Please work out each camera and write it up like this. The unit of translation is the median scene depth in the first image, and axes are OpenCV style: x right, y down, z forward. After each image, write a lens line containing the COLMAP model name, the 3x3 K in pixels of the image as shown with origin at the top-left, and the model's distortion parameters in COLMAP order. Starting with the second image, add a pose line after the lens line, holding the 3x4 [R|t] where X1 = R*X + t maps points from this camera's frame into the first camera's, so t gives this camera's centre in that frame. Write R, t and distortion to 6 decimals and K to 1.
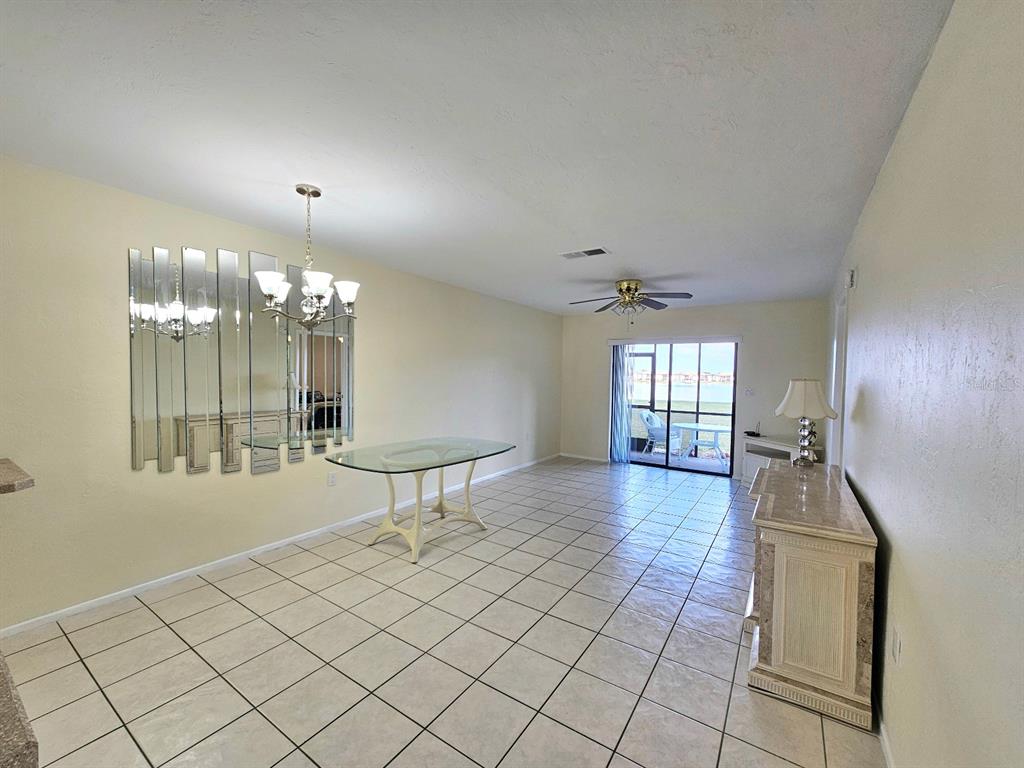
lens RADIAL K [[417.3, 0, 515.7], [0, 417.3, 389.7], [0, 0, 1]] dist [0.001126, -0.000638]
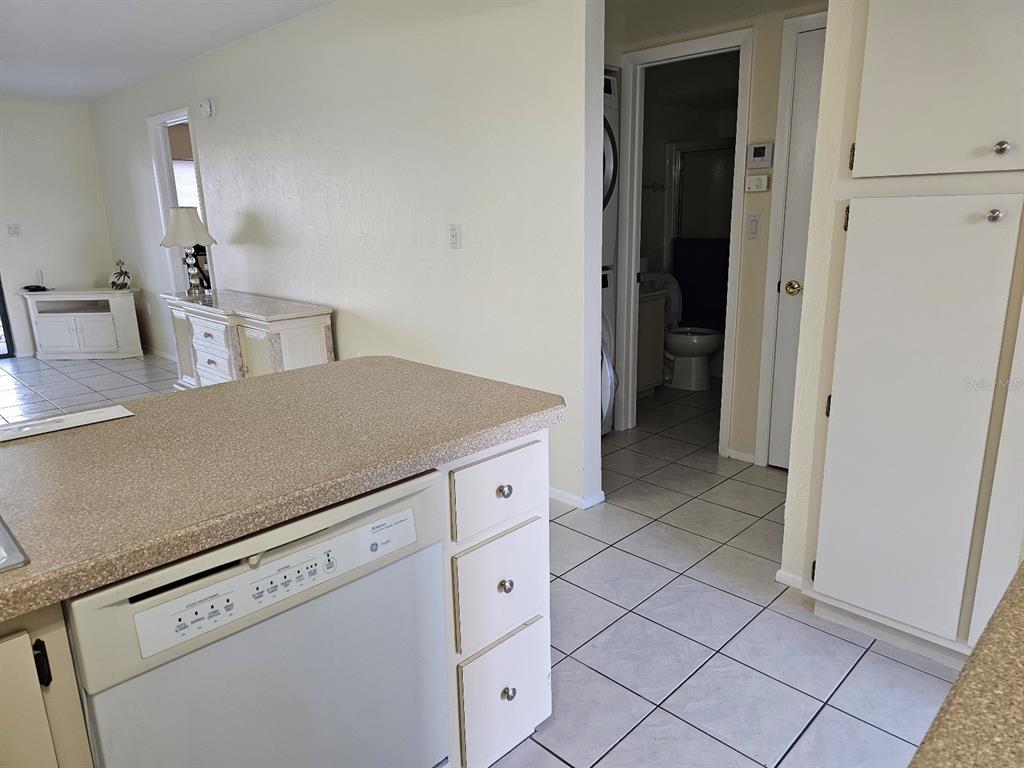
lens RADIAL K [[684.7, 0, 519.6], [0, 684.7, 382.2], [0, 0, 1]] dist [0.041897, -0.005311]
pose [[0.195121, -0.262832, 0.944906, -0.869345], [0.057052, 0.964834, 0.256594, 0.000351], [-0.979118, 0.003842, 0.203254, -0.130458]]
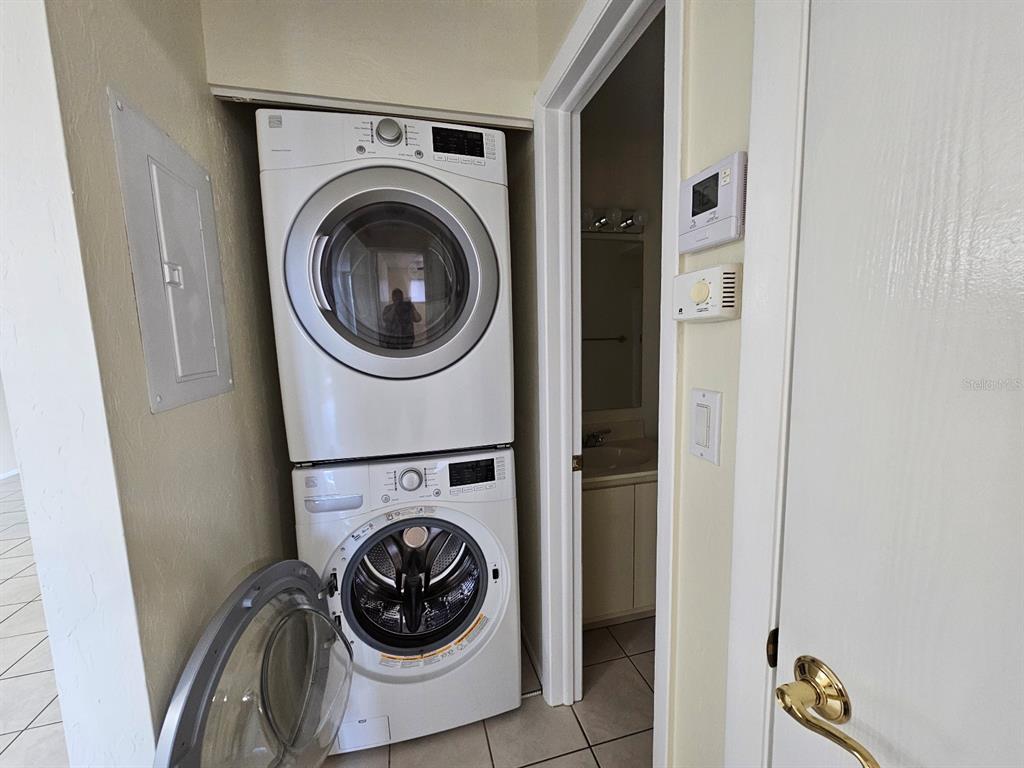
lens RADIAL K [[417.3, 0, 515.9], [0, 417.3, 391.5], [0, 0, 1]] dist [0.001126, -0.000638]
pose [[0.668028, -0.133247, 0.732109, 0.145915], [0.063443, 0.990454, 0.122377, 0.015582], [-0.741426, -0.035304, 0.670105, -0.361232]]
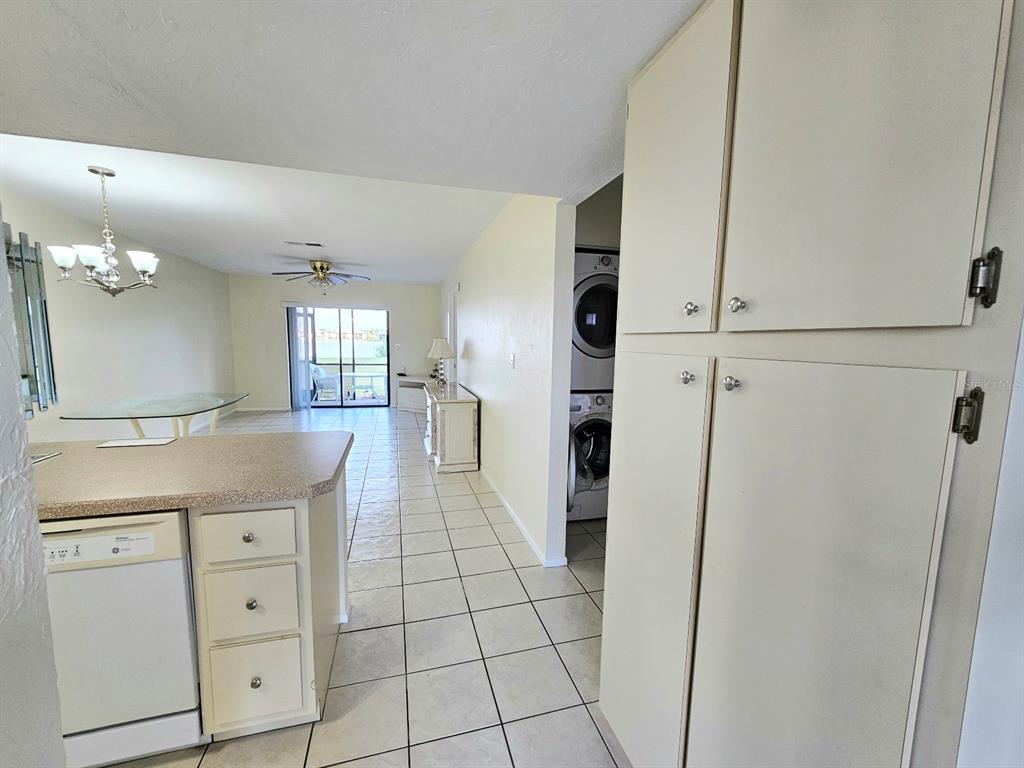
lens RADIAL K [[417.3, 0, 512.8], [0, 417.3, 391.9], [0, 0, 1]] dist [0.001126, -0.000638]
pose [[0.654744, -0.098730, 0.749375, -0.550235], [0.018135, 0.993199, 0.115009, 0.007612], [-0.755633, -0.061711, 0.652081, -0.506714]]
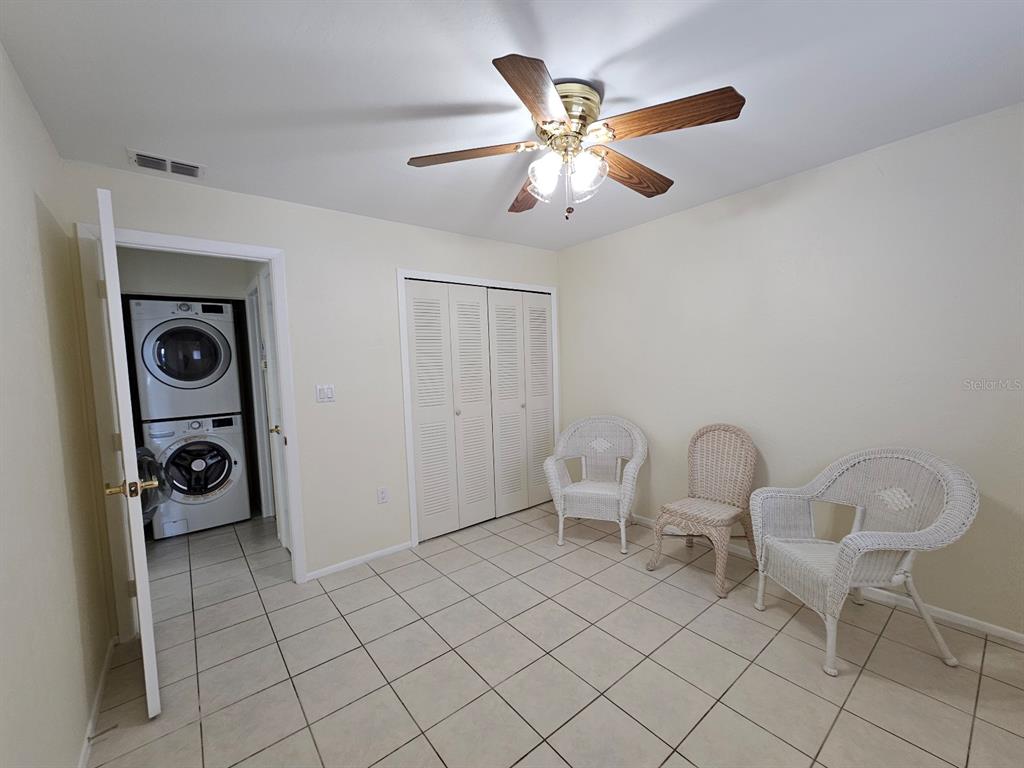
lens RADIAL K [[417.3, 0, 513.7], [0, 417.3, 396.1], [0, 0, 1]] dist [0.001126, -0.000638]
pose [[0.302484, -0.120733, 0.945477, -0.491115], [0.052370, 0.992552, 0.109989, -0.016515], [-0.951715, 0.016244, 0.306554, -1.262825]]
